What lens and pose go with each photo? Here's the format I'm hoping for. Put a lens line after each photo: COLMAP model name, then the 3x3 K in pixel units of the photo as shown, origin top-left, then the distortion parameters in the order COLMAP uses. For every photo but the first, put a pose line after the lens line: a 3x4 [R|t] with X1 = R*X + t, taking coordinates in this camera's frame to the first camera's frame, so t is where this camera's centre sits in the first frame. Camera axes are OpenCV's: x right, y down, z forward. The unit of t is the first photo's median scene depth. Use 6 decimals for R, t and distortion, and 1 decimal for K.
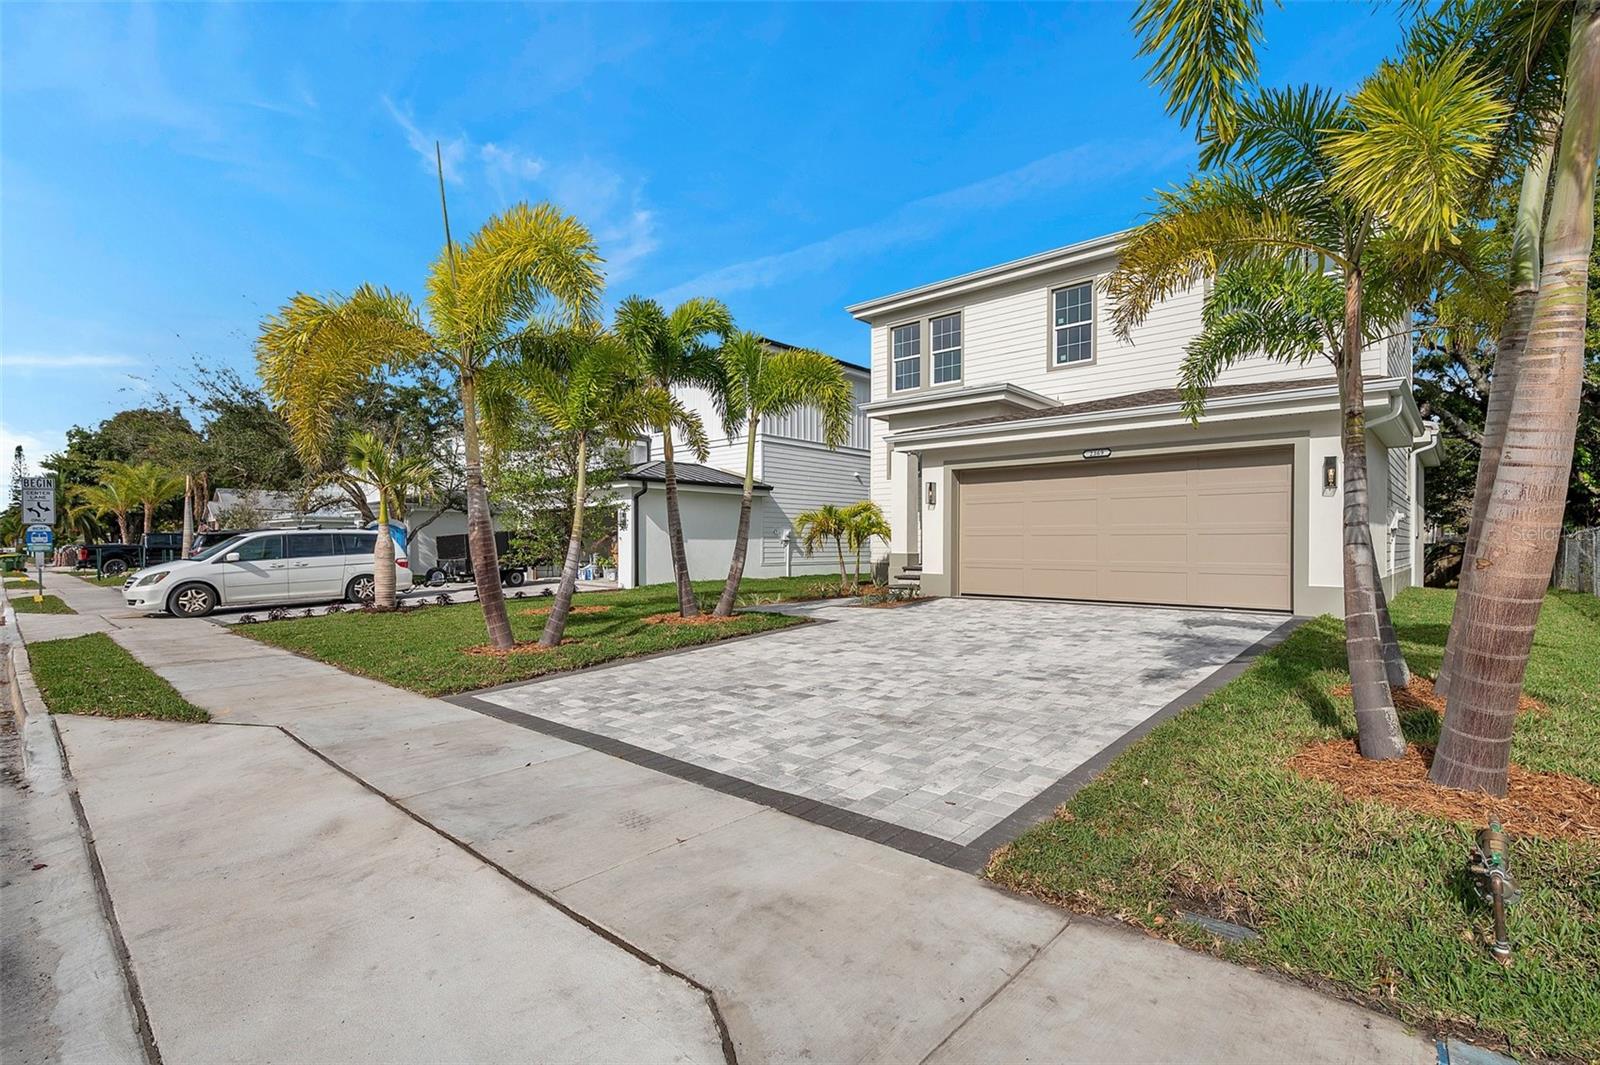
lens RADIAL K [[738.1, 0, 802.9], [0, 738.1, 540.3], [0, 0, 1]] dist [0.000273, 0.000392]
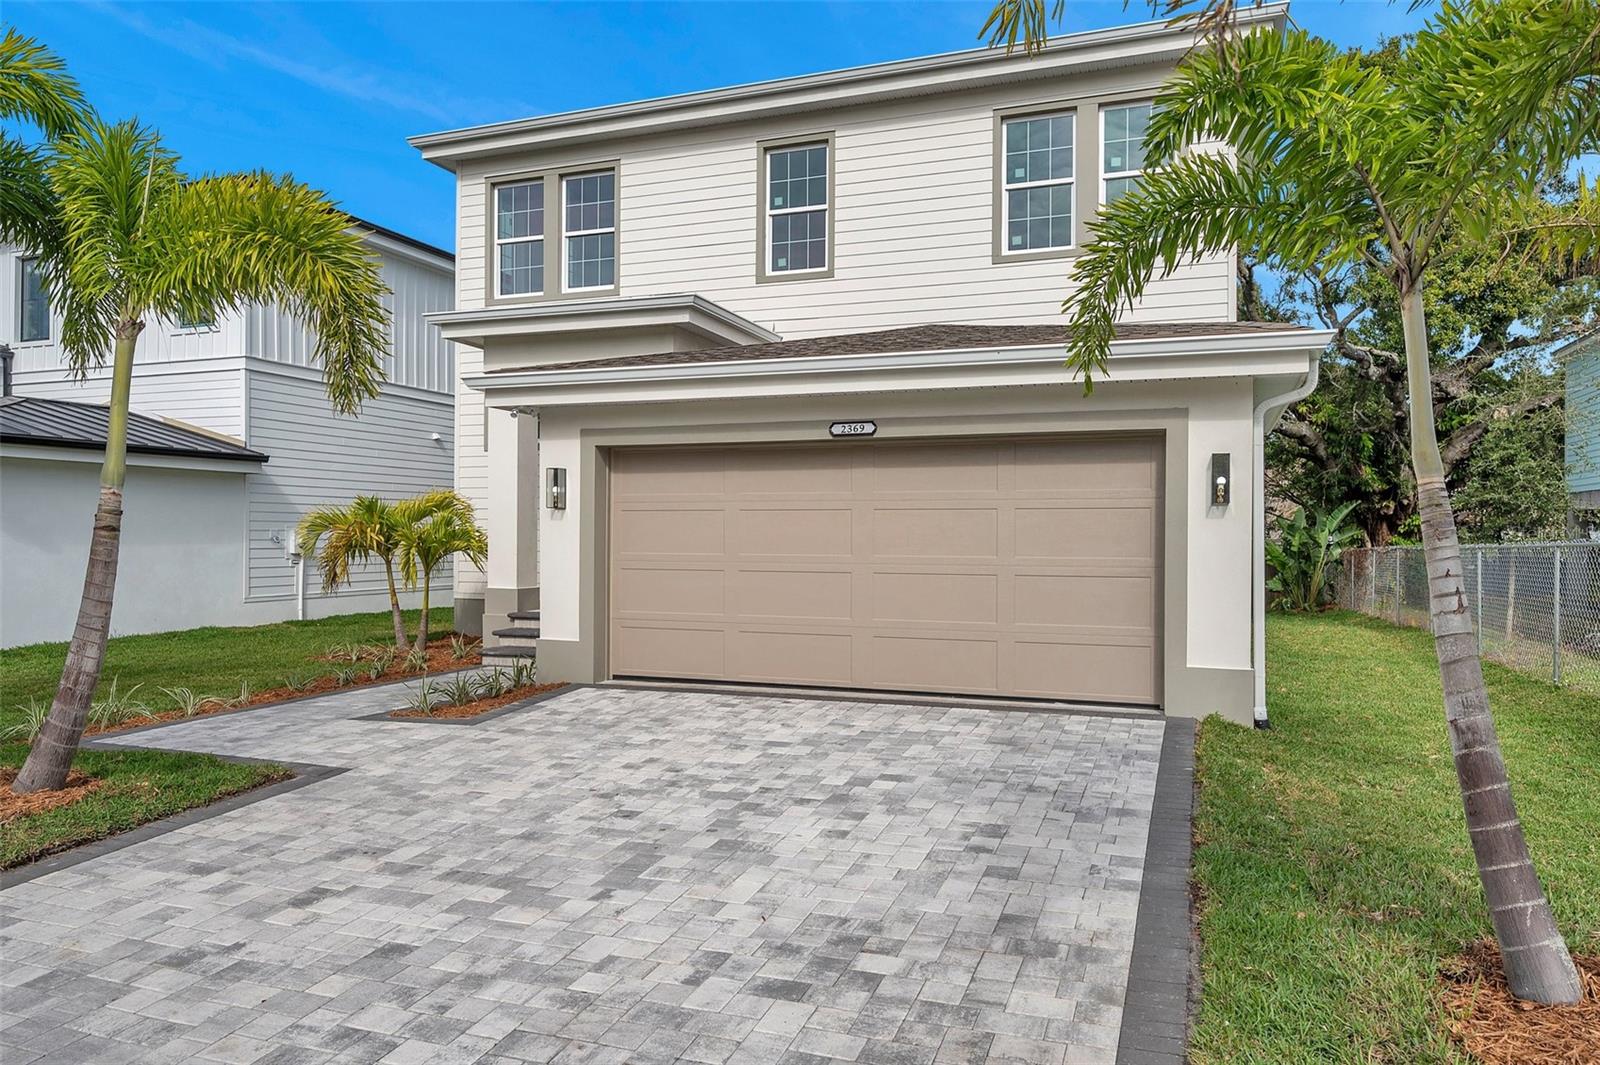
lens RADIAL K [[1072.5, 0, 808.1], [0, 1072.5, 525.8], [0, 0, 1]] dist [-0.000344, -0.001569]
pose [[0.925940, 0.002577, 0.377662, 0.040892], [-0.002088, 0.999996, -0.001703, -0.029423], [-0.377665, 0.000788, 0.925942, 0.179313]]
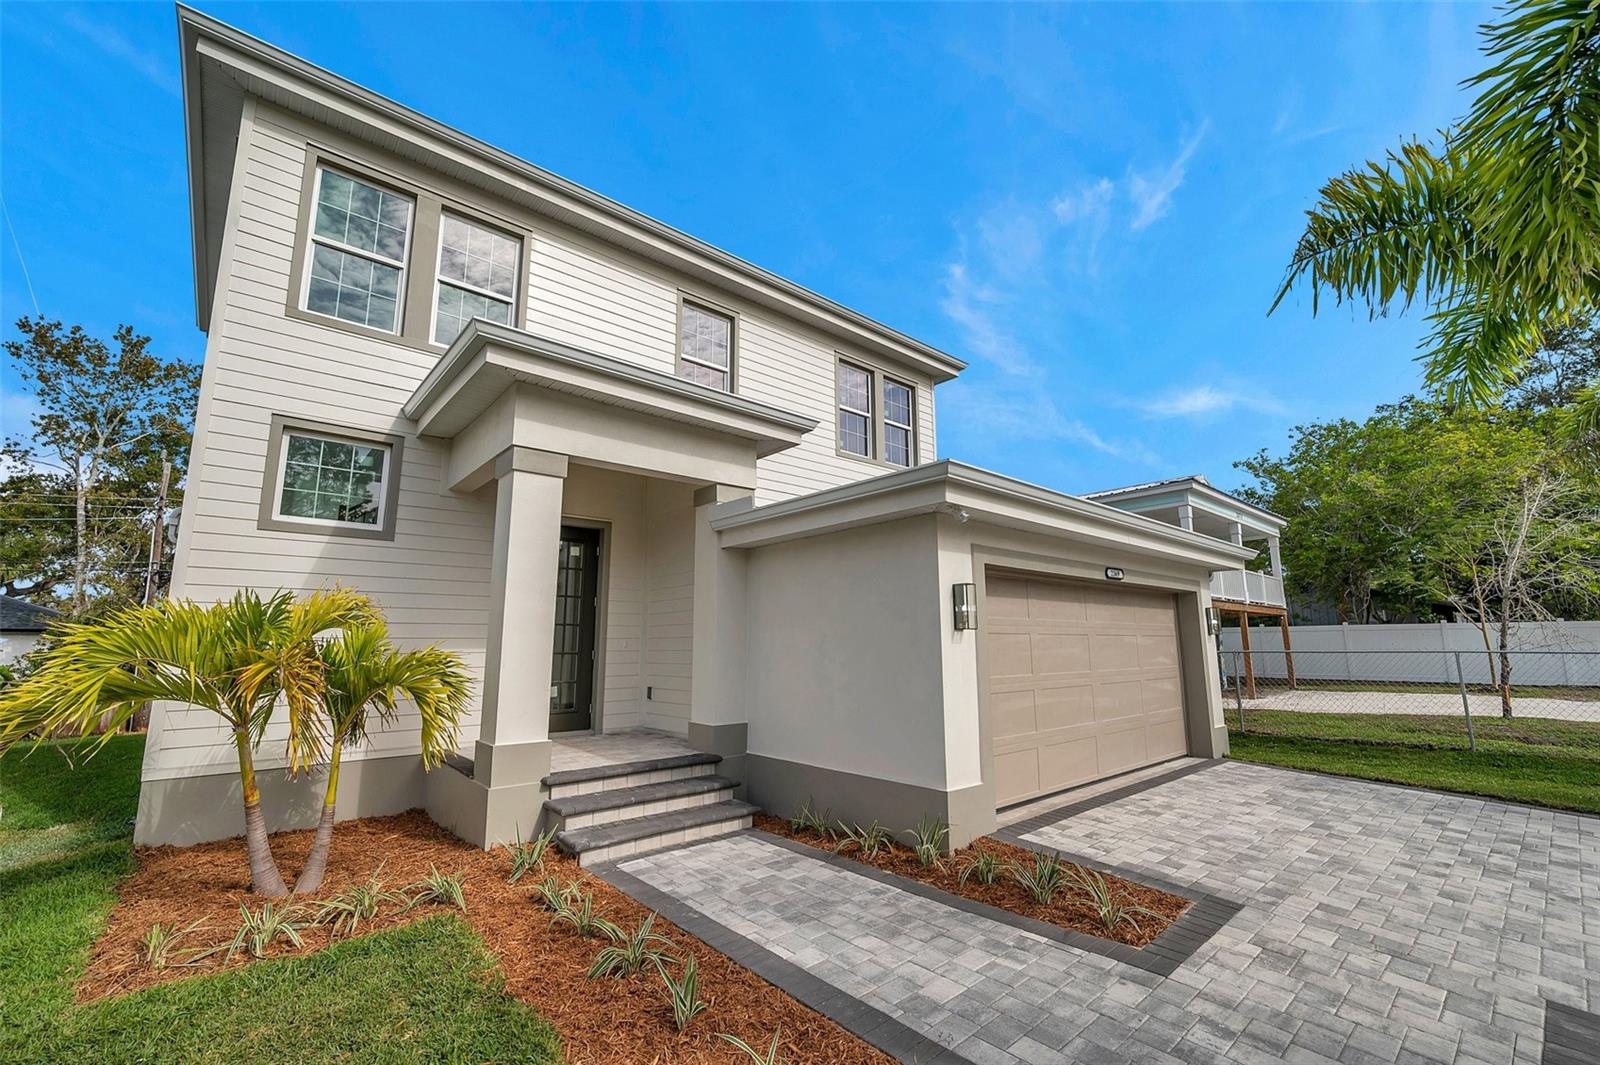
lens RADIAL K [[661.2, 0, 798.0], [0, 661.2, 536.5], [0, 0, 1]] dist [0.000042, 0.000064]
pose [[0.121422, 0.159950, 0.979629, -0.208007], [-0.000542, 0.986942, -0.161077, -0.032825], [-0.992601, 0.019027, 0.119923, 0.860382]]
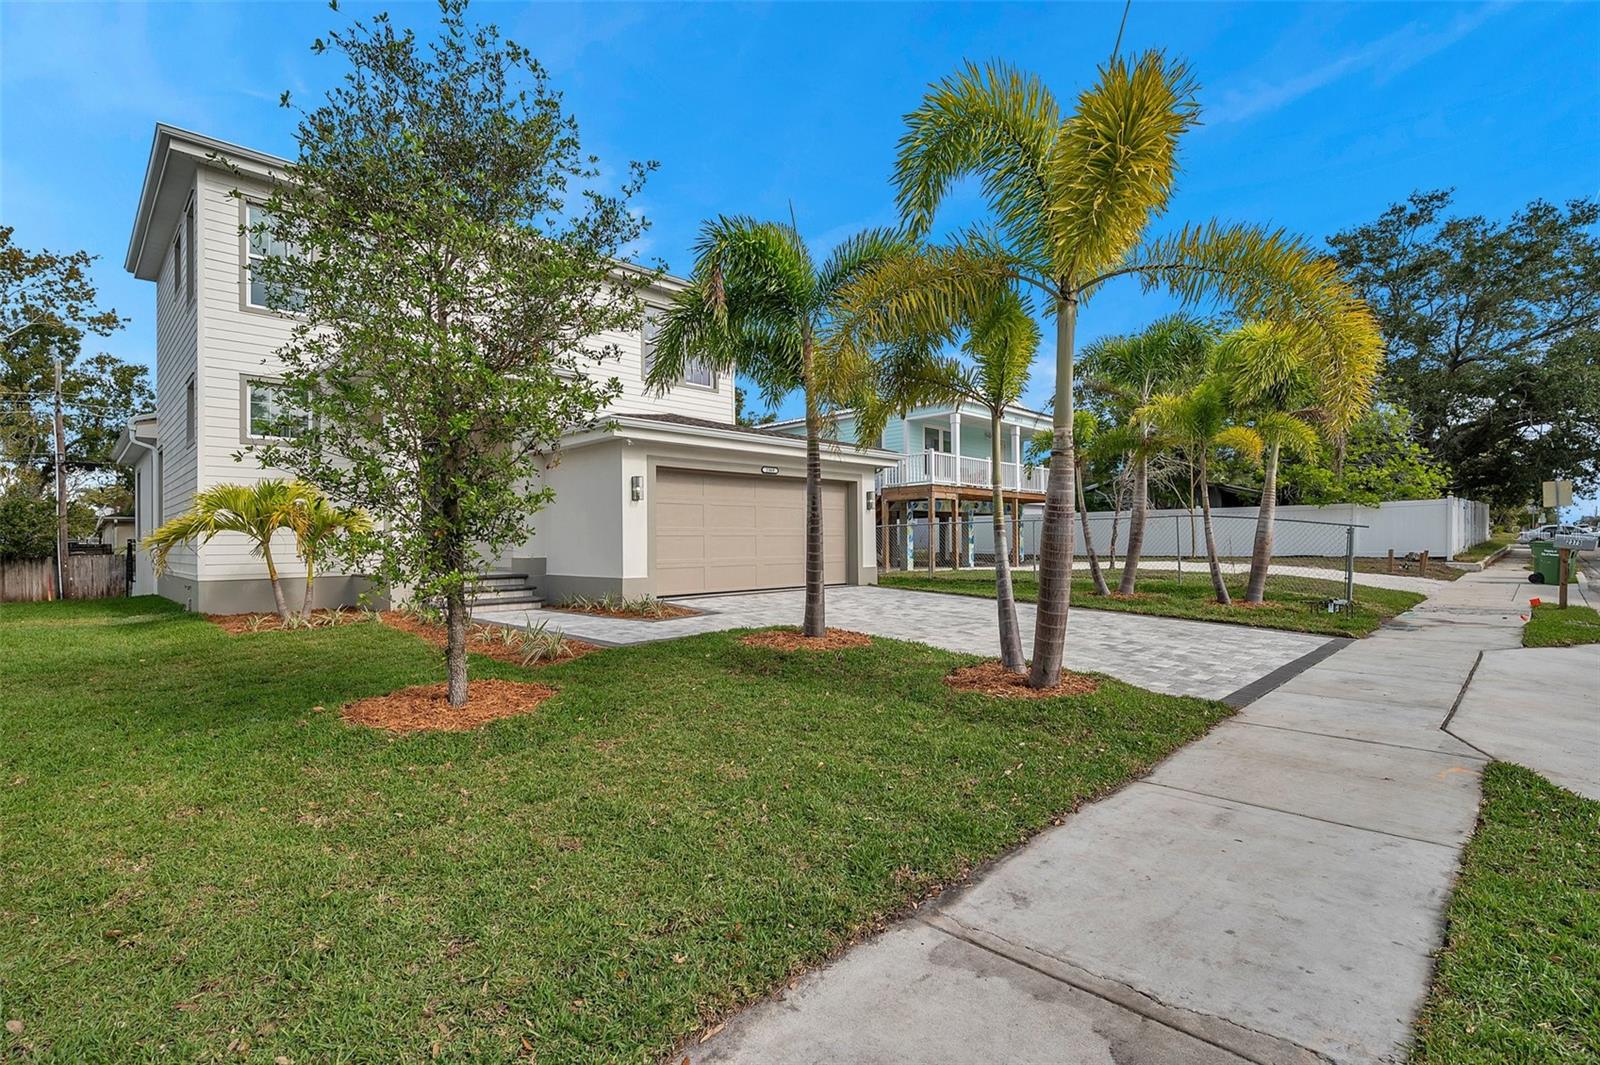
lens RADIAL K [[738.1, 0, 790.7], [0, 738.1, 536.4], [0, 0, 1]] dist [0.000273, 0.000392]
pose [[0.050869, 0.002141, 0.998703, -0.587981], [0.003347, 0.999992, -0.002315, -0.001878], [-0.998700, 0.003461, 0.050861, 0.626215]]
